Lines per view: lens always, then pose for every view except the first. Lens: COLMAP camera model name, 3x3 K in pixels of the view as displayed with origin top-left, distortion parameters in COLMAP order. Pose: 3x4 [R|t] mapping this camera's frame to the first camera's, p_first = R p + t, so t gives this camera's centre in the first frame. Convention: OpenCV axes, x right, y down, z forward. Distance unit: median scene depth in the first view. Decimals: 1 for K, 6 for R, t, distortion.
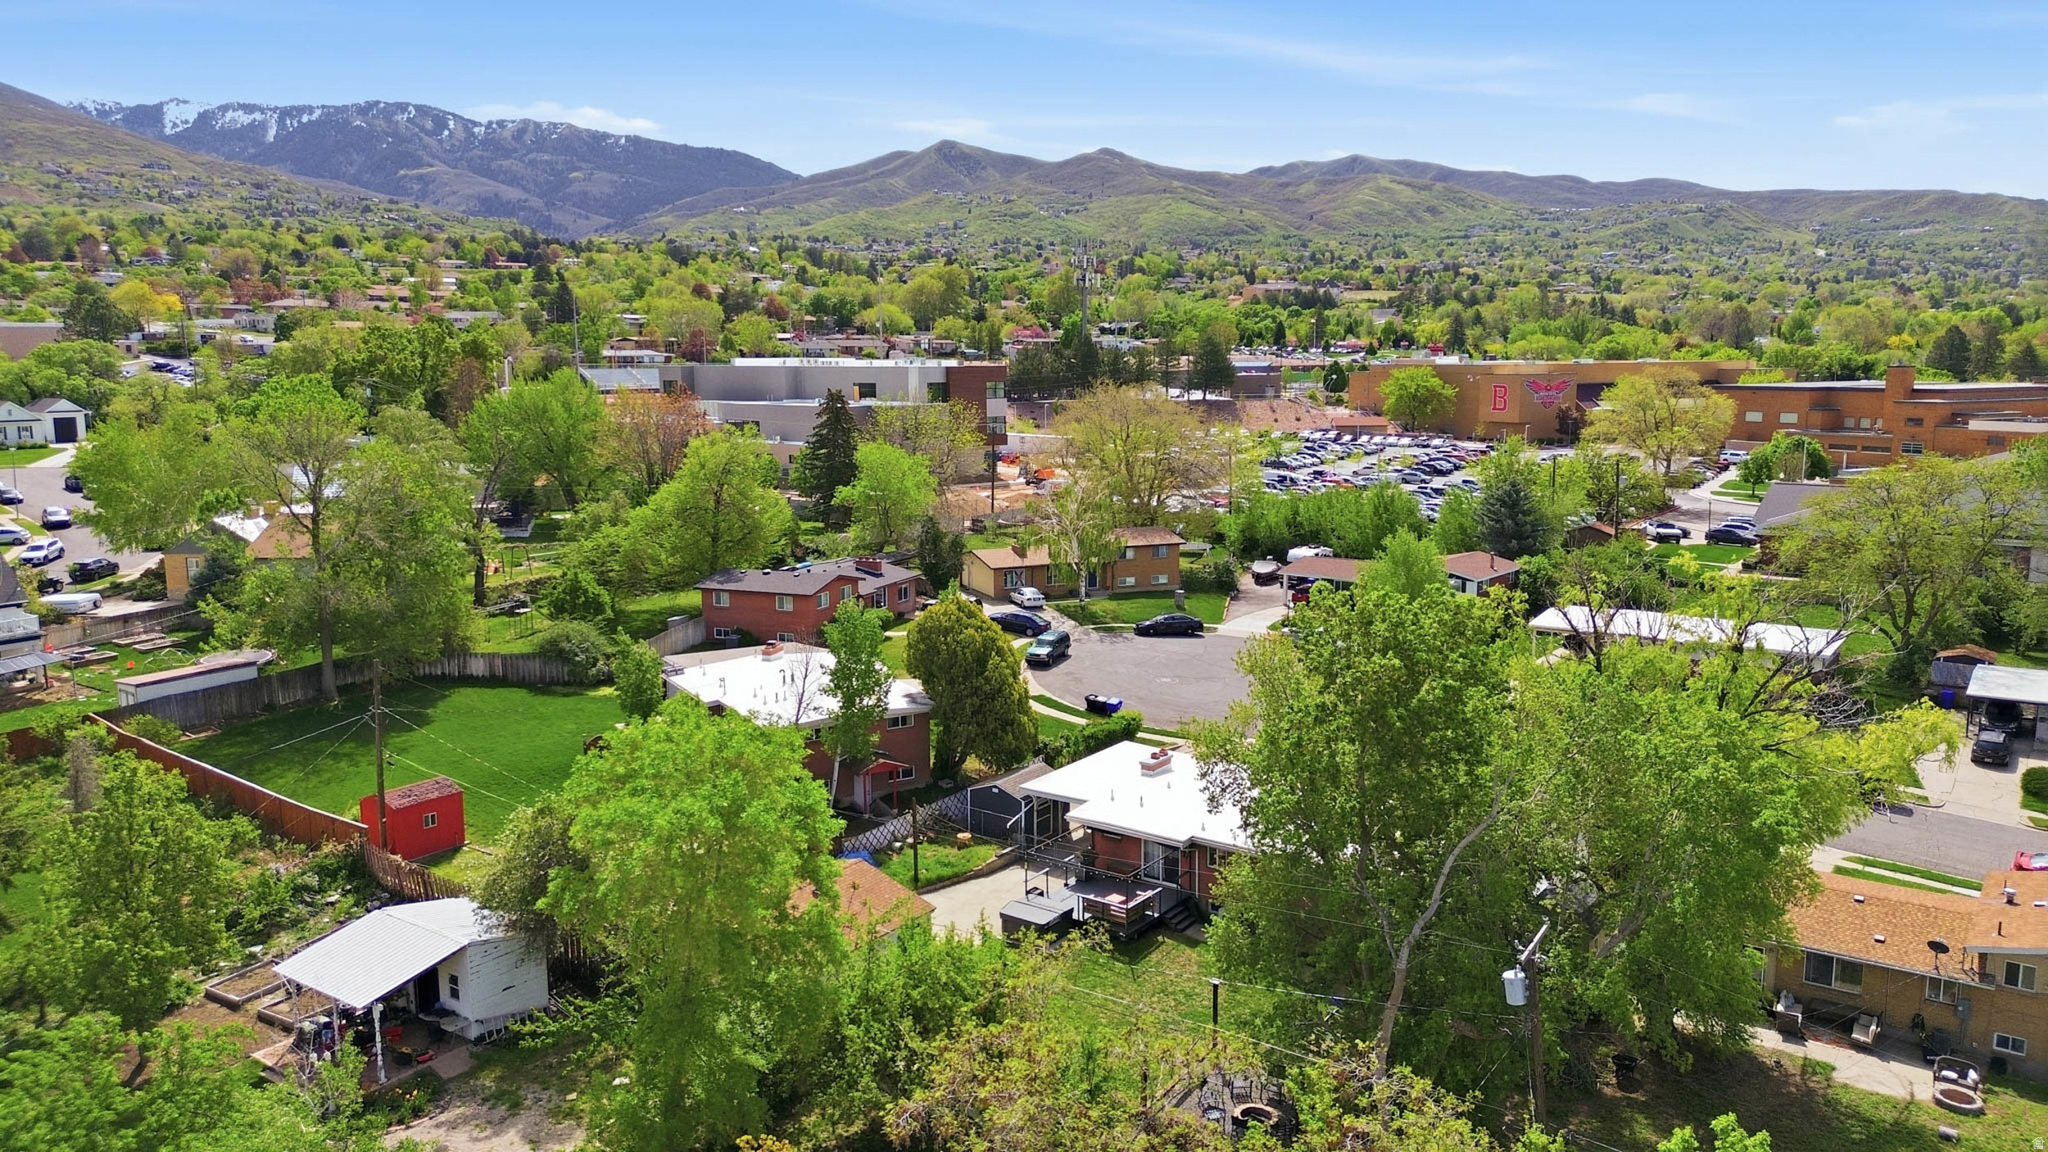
lens RADIAL K [[1441.4, 0, 1017.7], [0, 1441.4, 569.6], [0, 0, 1]] dist [0.129323, -0.169881]
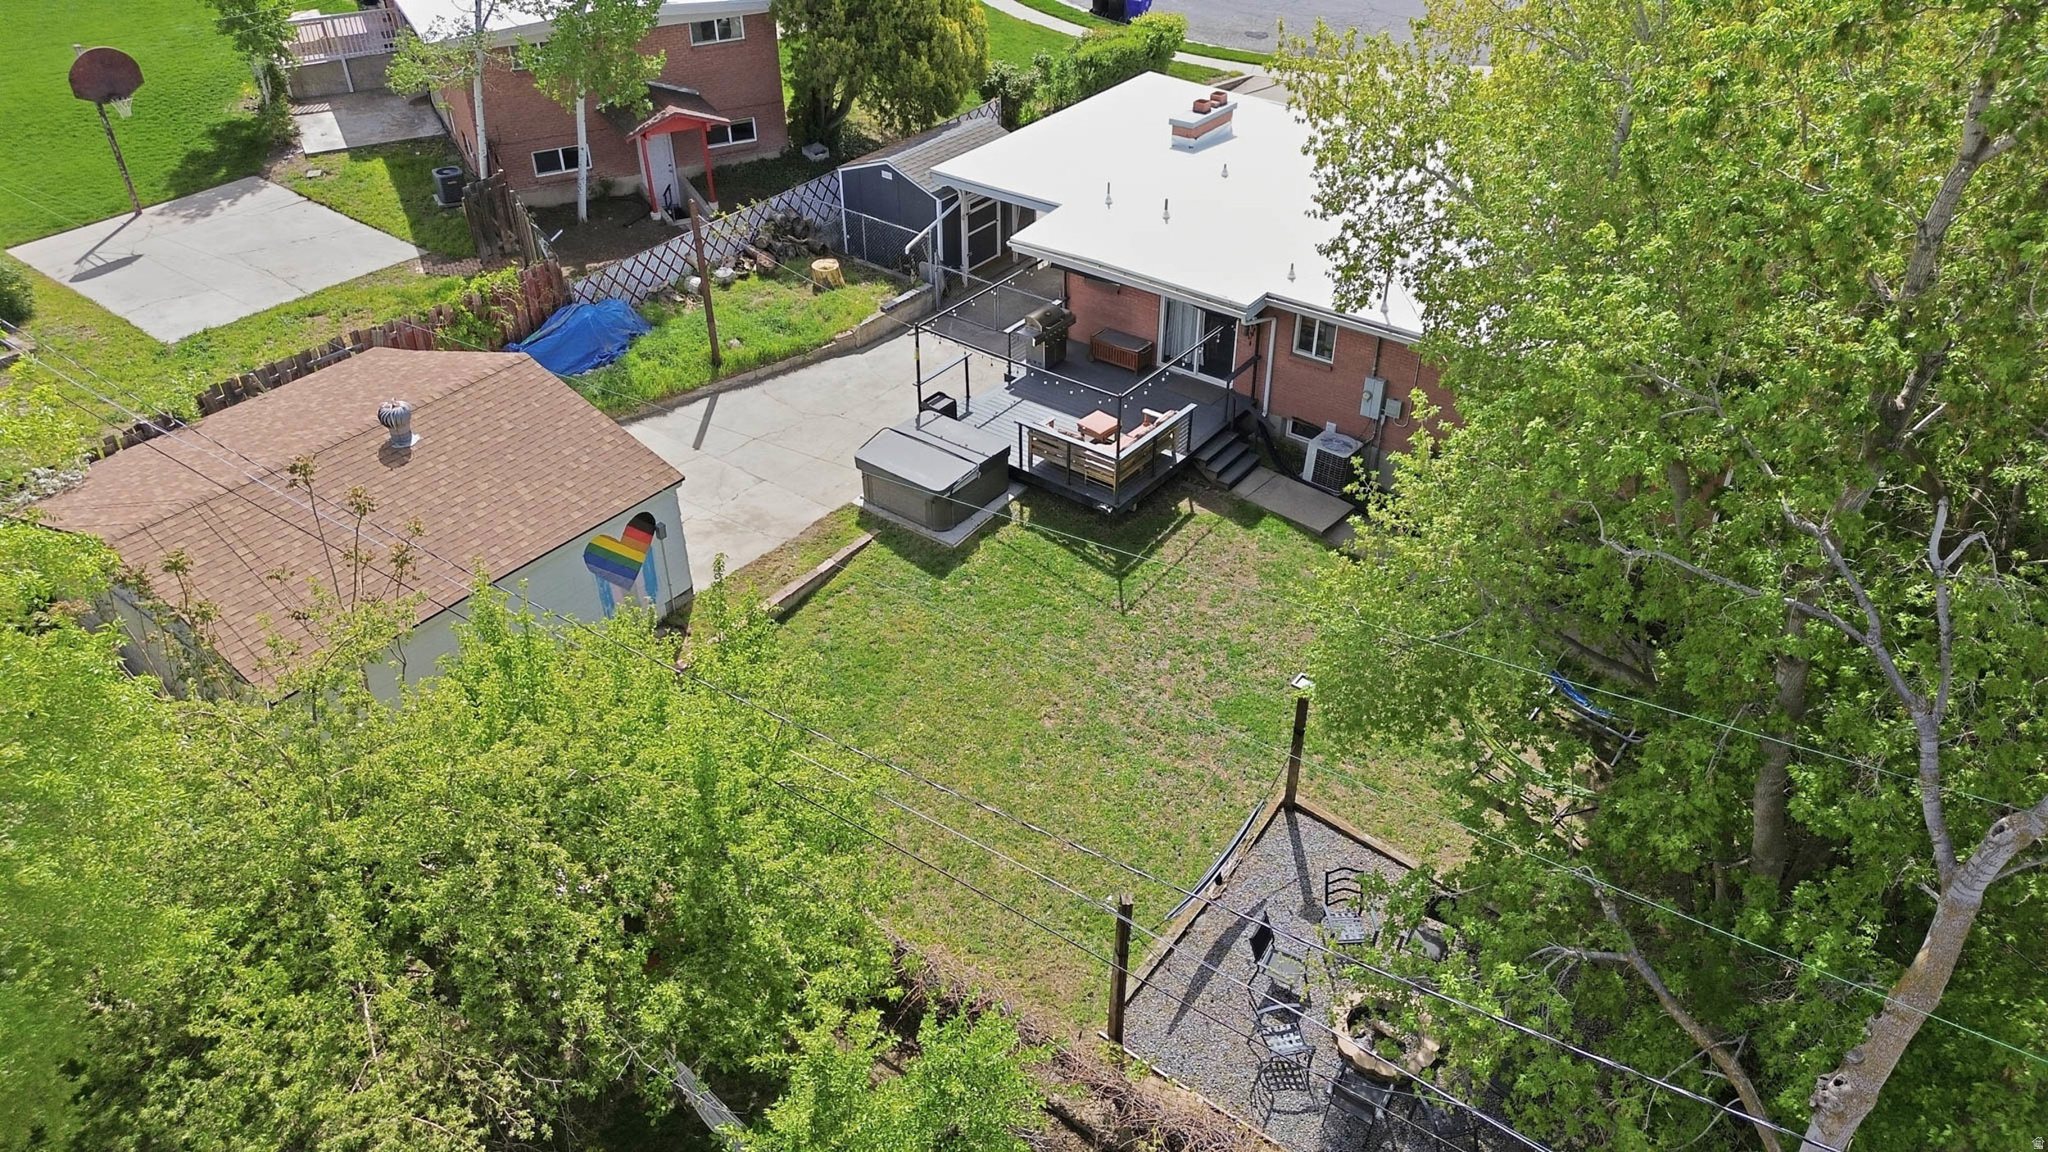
lens RADIAL K [[1441.4, 0, 1017.7], [0, 1441.4, 569.6], [0, 0, 1]] dist [0.129323, -0.169881]
pose [[0.999592, 0.016375, -0.023386, 0.046724], [-0.004322, 0.896502, 0.443018, 0.049653], [0.028220, -0.442737, 0.896208, 0.484346]]
